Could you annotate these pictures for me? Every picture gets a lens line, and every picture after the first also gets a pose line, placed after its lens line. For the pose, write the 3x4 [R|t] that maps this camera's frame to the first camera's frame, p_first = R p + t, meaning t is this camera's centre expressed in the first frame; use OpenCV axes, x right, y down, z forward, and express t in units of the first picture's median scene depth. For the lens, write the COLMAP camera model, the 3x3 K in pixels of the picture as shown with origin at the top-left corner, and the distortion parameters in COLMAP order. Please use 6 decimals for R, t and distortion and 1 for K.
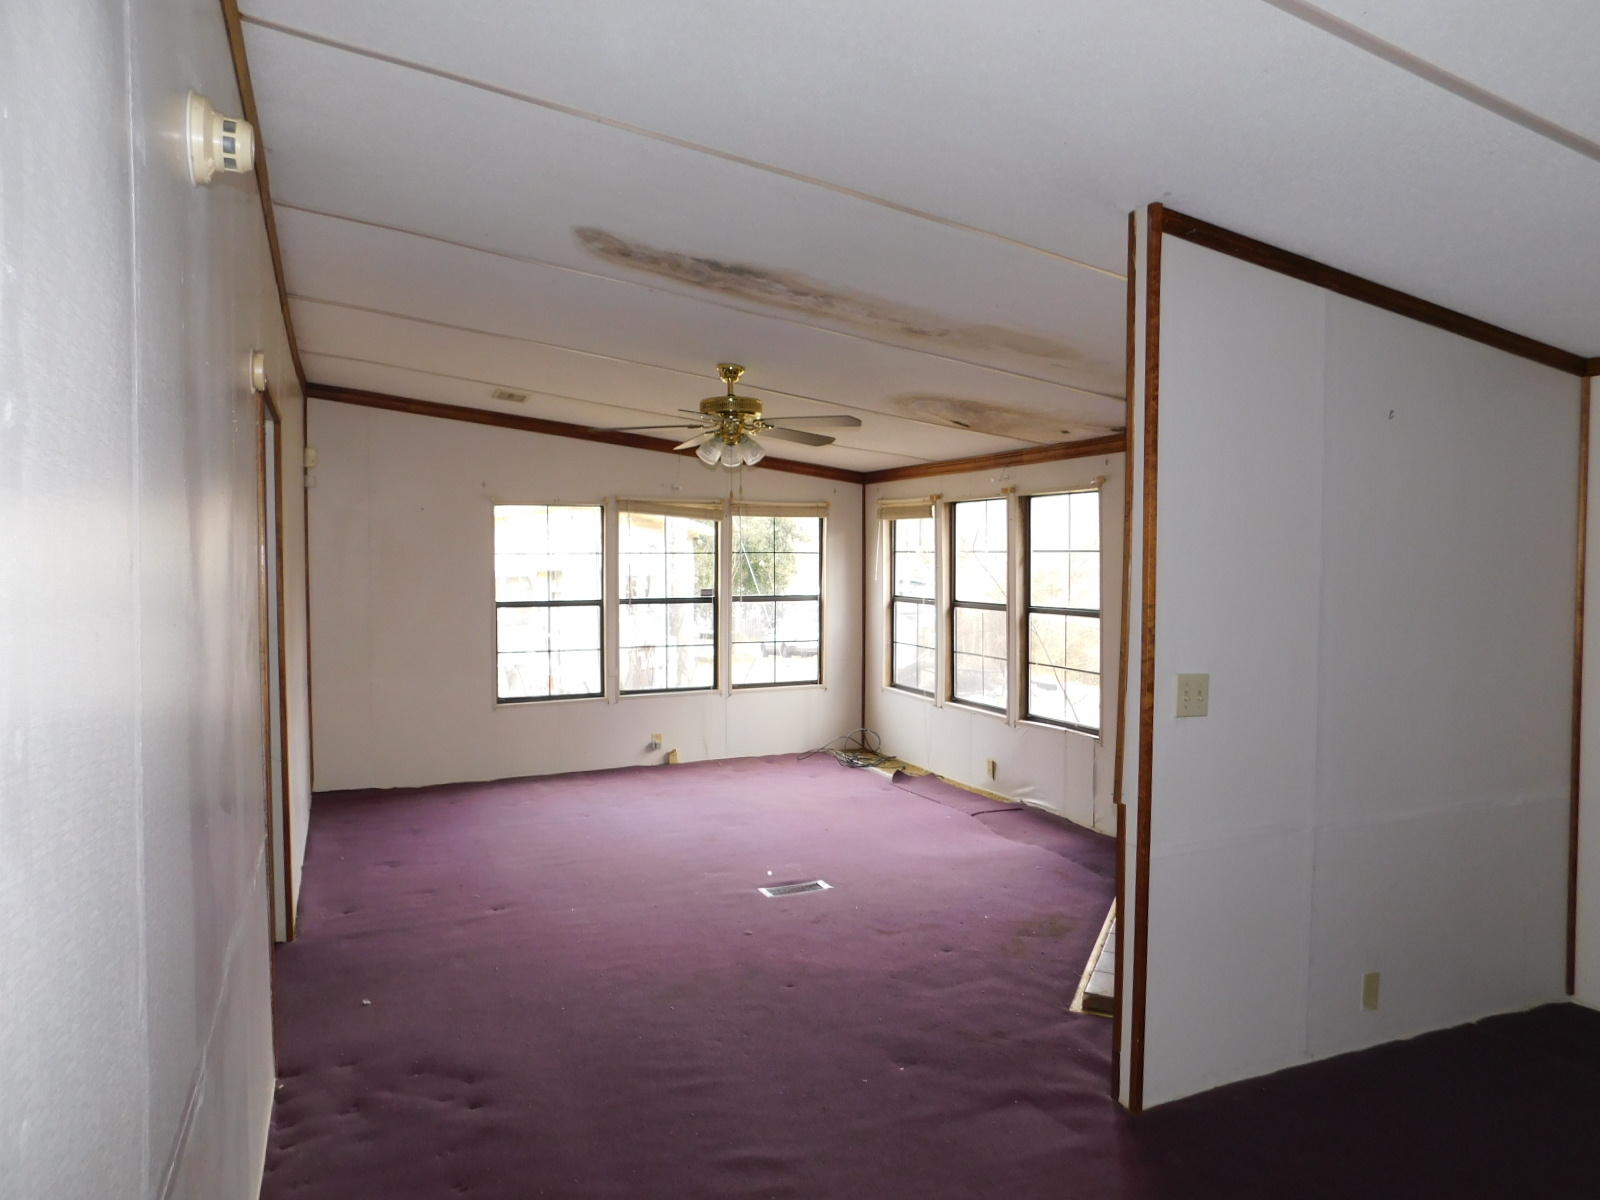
lens RADIAL K [[1049.6, 0, 803.3], [0, 1049.6, 593.0], [0, 0, 1]] dist [-0.067801, 0.053693]
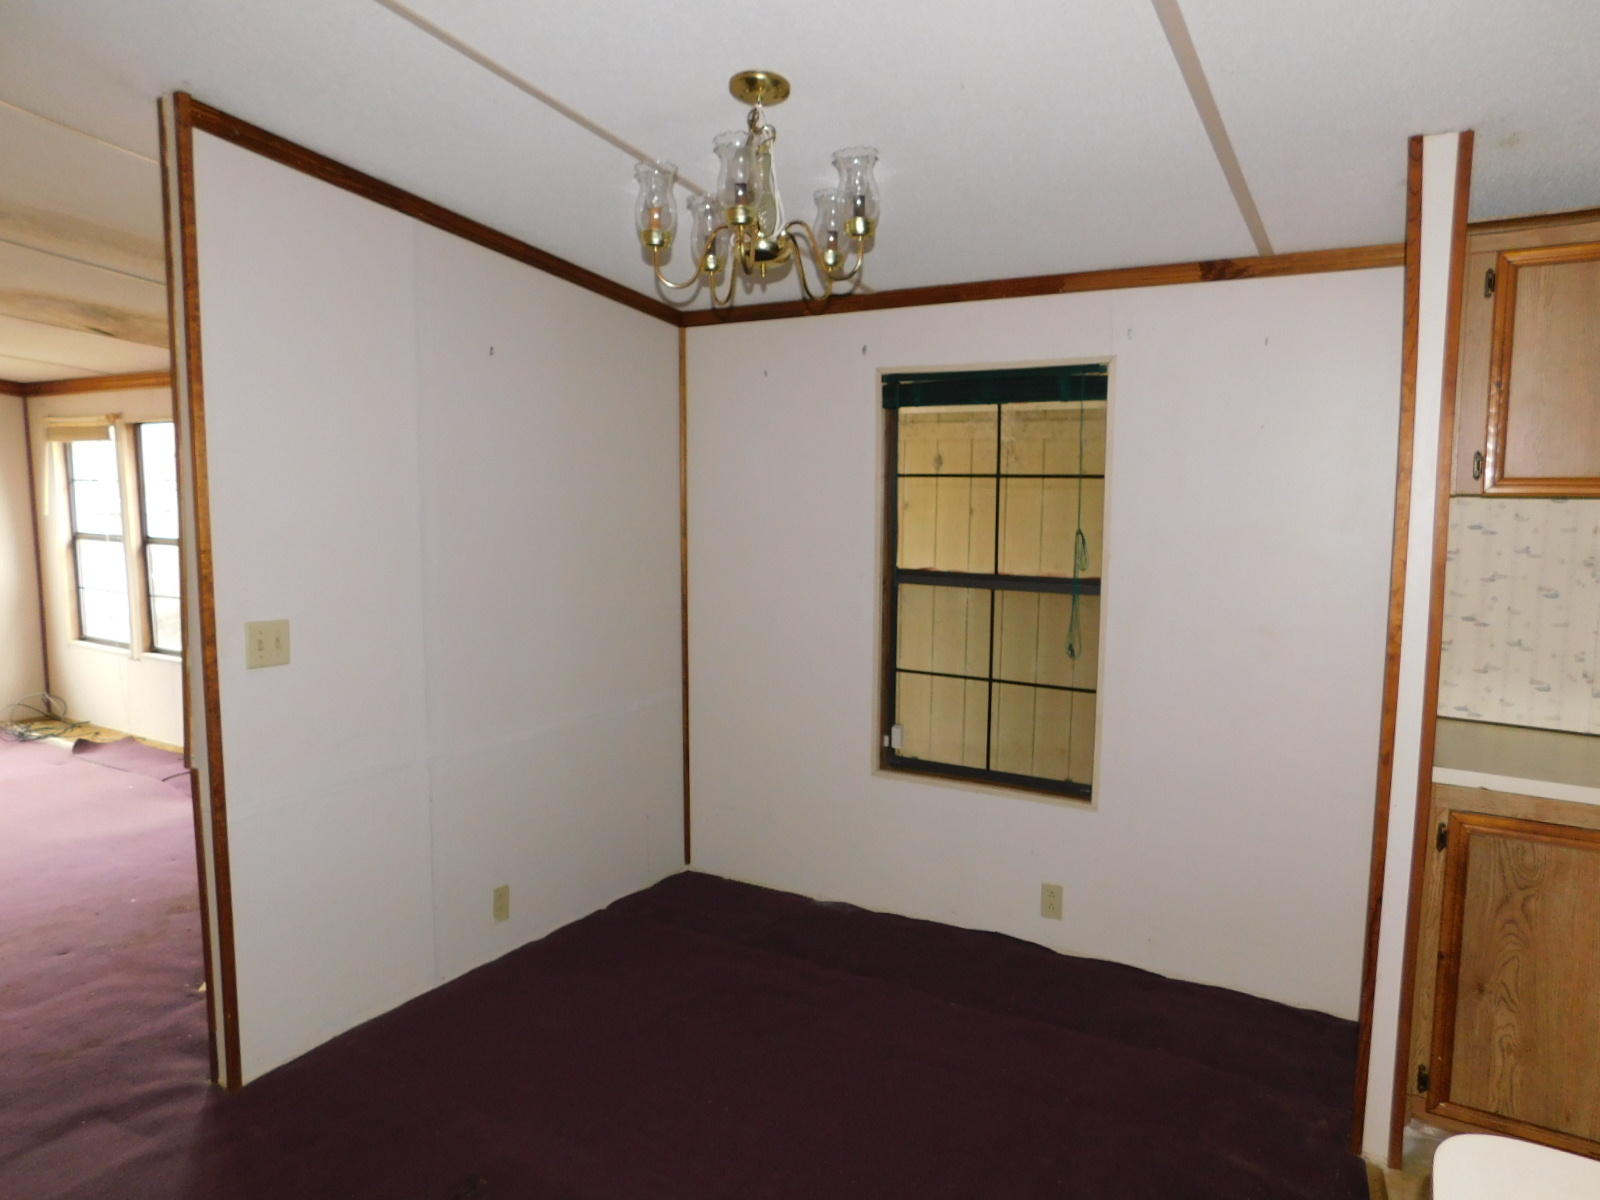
lens RADIAL K [[1049.6, 0, 803.3], [0, 1049.6, 593.0], [0, 0, 1]] dist [-0.067801, 0.053693]
pose [[0.818758, -0.063809, 0.570583, 0.189869], [0.020128, 0.996384, 0.082544, -0.011434], [-0.573786, -0.056099, 0.817081, -0.028845]]
